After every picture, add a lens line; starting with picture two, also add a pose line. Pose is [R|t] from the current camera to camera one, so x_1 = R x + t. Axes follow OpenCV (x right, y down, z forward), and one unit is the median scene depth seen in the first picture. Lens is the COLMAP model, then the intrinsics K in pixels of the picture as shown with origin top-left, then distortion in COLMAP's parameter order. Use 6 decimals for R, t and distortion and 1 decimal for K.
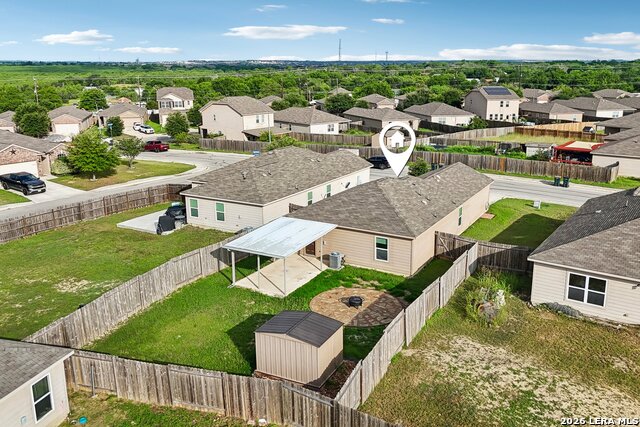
lens RADIAL K [[587.7, 0, 338.8], [0, 587.7, 205.3], [0, 0, 1]] dist [0.082646, -0.119156]
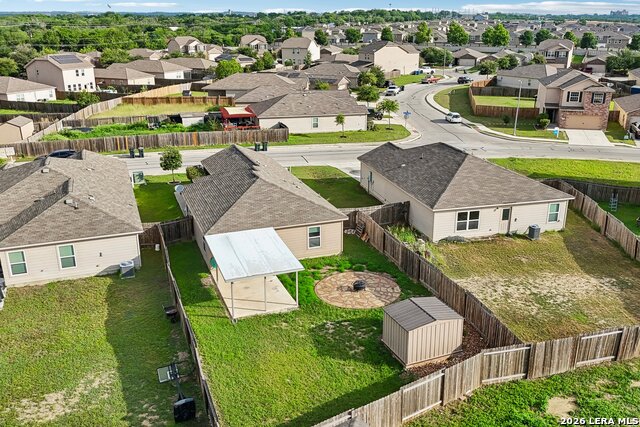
lens RADIAL K [[587.7, 0, 338.8], [0, 587.7, 205.3], [0, 0, 1]] dist [0.082646, -0.119156]
pose [[0.634782, -0.238598, 0.734931, -0.666986], [0.180392, 0.970609, 0.159302, -0.143835], [-0.751339, 0.031453, 0.659166, 0.252482]]
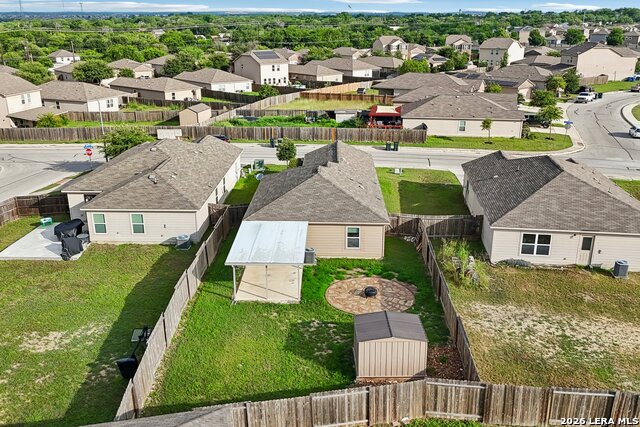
lens RADIAL K [[596.0, 0, 334.1], [0, 596.0, 213.8], [0, 0, 1]] dist [0.080713, -0.132759]
pose [[0.883830, -0.148883, 0.443484, -0.422085], [0.109789, 0.987542, 0.112728, -0.091729], [-0.454742, -0.050942, 0.889165, 0.061729]]
